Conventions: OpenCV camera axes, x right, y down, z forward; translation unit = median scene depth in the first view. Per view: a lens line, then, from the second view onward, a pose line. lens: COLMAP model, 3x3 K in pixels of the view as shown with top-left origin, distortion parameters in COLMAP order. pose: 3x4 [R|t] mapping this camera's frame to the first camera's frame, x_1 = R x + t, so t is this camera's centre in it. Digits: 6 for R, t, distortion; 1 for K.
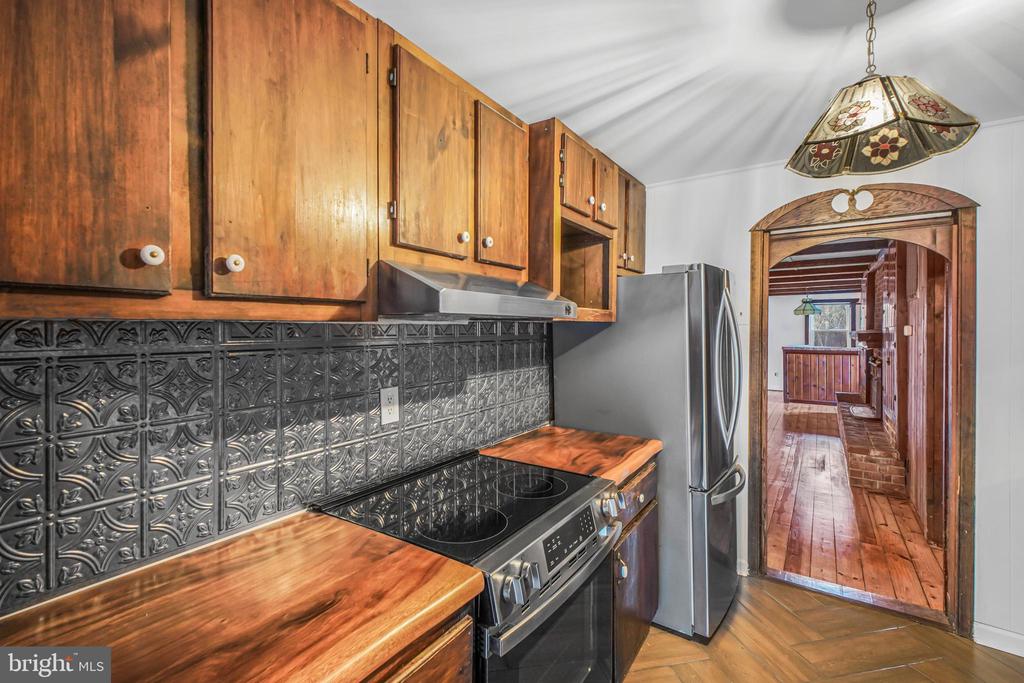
lens RADIAL K [[471.2, 0, 497.5], [0, 471.2, 330.1], [0, 0, 1]] dist [0.010873, -0.003746]
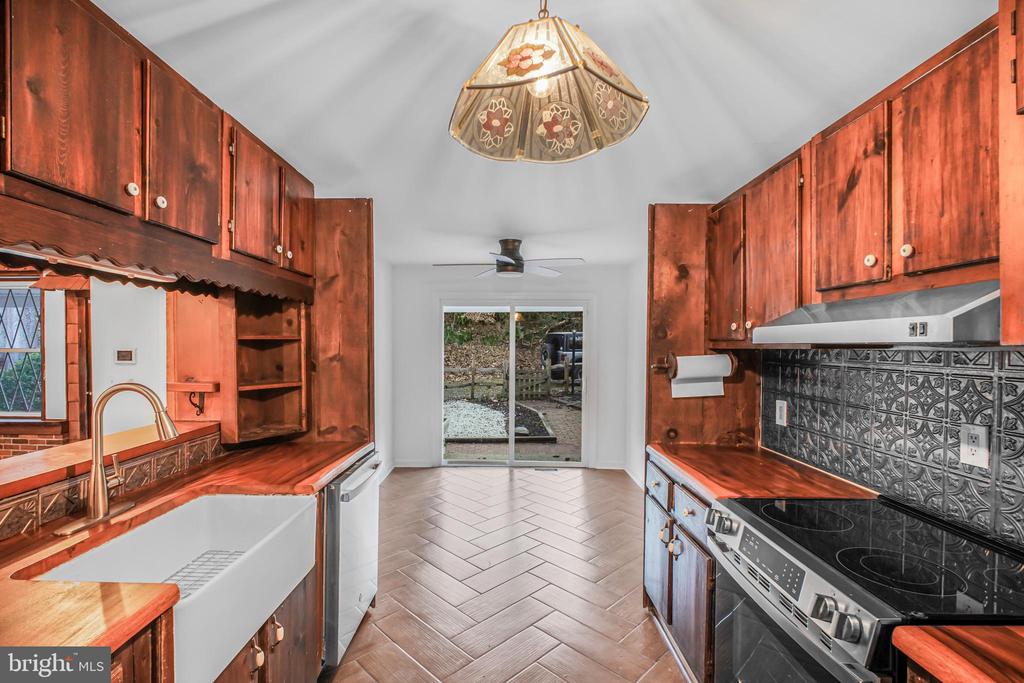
lens RADIAL K [[483.7, 0, 514.2], [0, 483.7, 346.7], [0, 0, 1]] dist [-0.001755, -0.003825]
pose [[-0.819758, -0.003257, -0.572701, 0.811828], [-0.009724, 0.999919, 0.008232, -0.016828], [0.572628, 0.012317, -0.819723, 1.037935]]
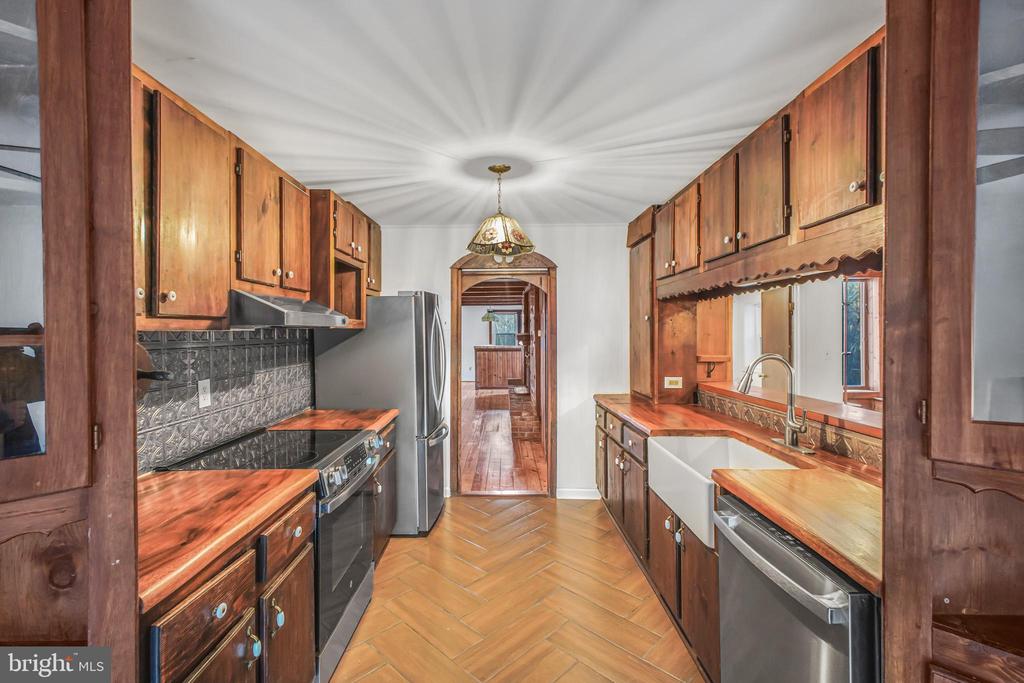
lens RADIAL K [[483.7, 0, 510.2], [0, 483.7, 336.0], [0, 0, 1]] dist [-0.001755, -0.003825]
pose [[0.819944, -0.008669, 0.572379, -0.249925], [0.005867, 0.999960, 0.006741, -0.002756], [-0.572414, -0.002168, 0.819962, -0.484213]]
